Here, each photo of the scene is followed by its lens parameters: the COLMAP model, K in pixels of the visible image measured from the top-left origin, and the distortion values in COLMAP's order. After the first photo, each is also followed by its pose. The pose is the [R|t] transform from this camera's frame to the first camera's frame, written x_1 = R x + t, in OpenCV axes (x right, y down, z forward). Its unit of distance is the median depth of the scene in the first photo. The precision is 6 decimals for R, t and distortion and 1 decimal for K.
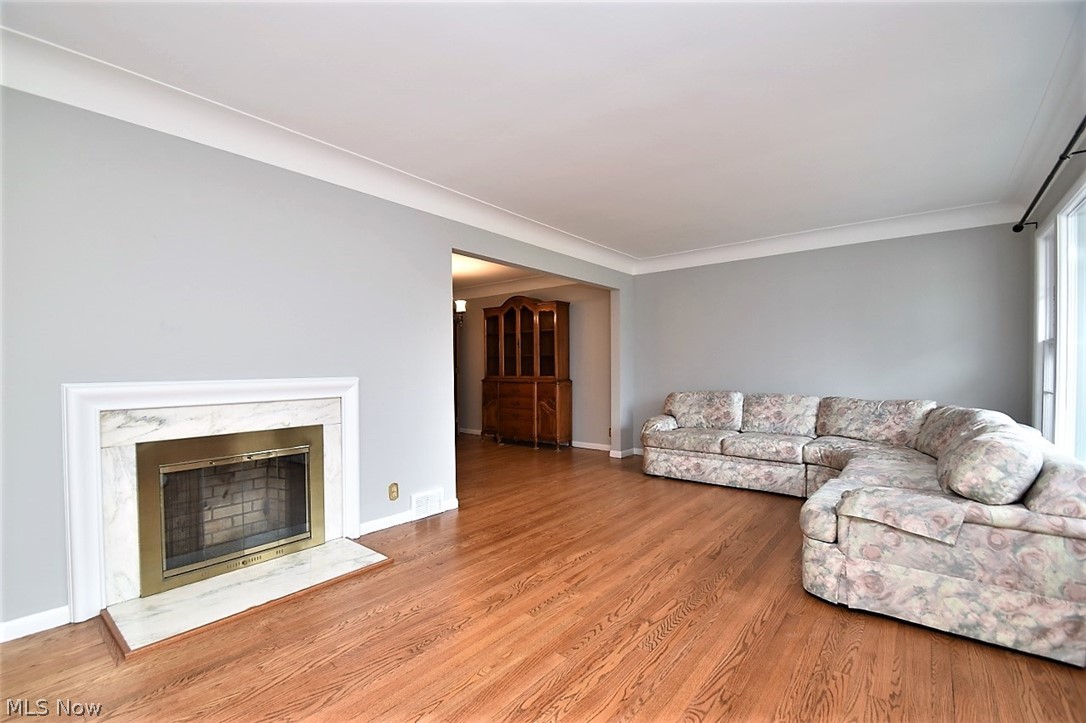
lens RADIAL K [[485.1, 0, 543.0], [0, 485.1, 361.5], [0, 0, 1]] dist [-0.022984, -0.001599]
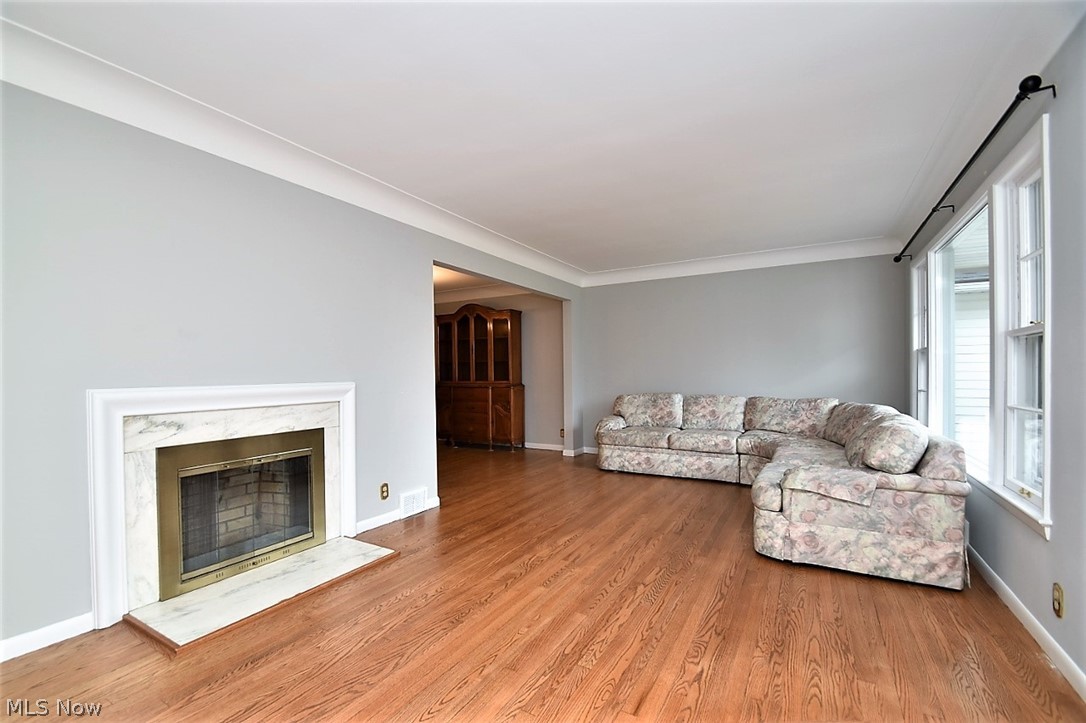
lens RADIAL K [[485.1, 0, 543.0], [0, 485.1, 361.5], [0, 0, 1]] dist [-0.022984, -0.001599]
pose [[0.986193, -0.001070, 0.165594, -0.191402], [0.003093, 0.999924, -0.011959, 0.002147], [-0.165568, 0.012307, 0.986122, -0.123833]]
